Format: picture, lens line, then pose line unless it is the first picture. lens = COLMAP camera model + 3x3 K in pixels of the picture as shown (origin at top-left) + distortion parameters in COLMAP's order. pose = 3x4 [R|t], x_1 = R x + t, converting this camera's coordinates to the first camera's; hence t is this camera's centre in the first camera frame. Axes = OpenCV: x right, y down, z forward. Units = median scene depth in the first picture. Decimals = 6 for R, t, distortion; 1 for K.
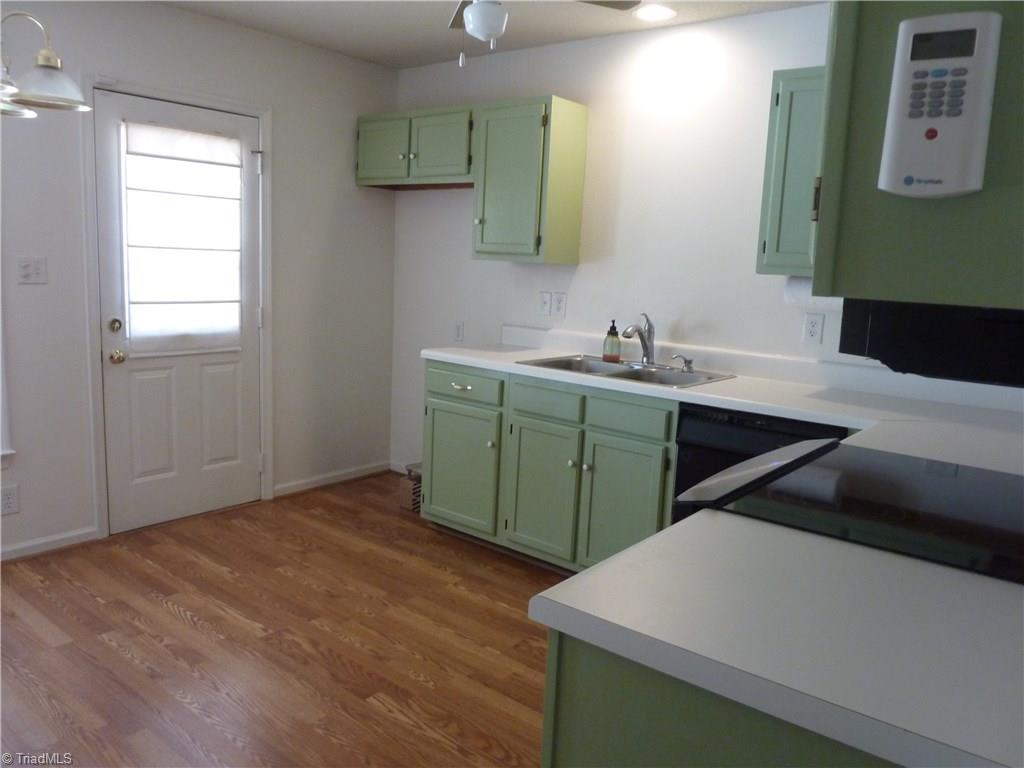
lens RADIAL K [[770.0, 0, 518.3], [0, 770.0, 385.1], [0, 0, 1]] dist [-0.029637, -0.003560]
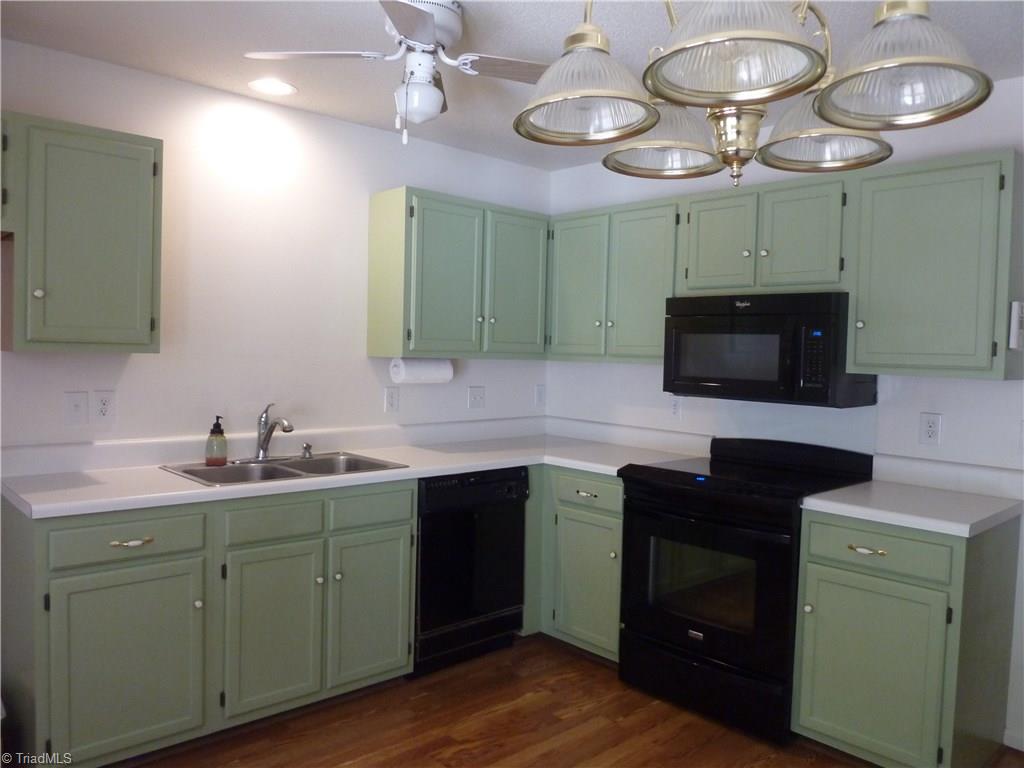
lens RADIAL K [[770.0, 0, 518.3], [0, 770.0, 385.1], [0, 0, 1]] dist [-0.029637, -0.003560]
pose [[0.146015, -0.087423, 0.985412, -0.693594], [0.137194, 0.988252, 0.067346, -0.136780], [-0.979723, 0.125359, 0.156294, 0.566946]]
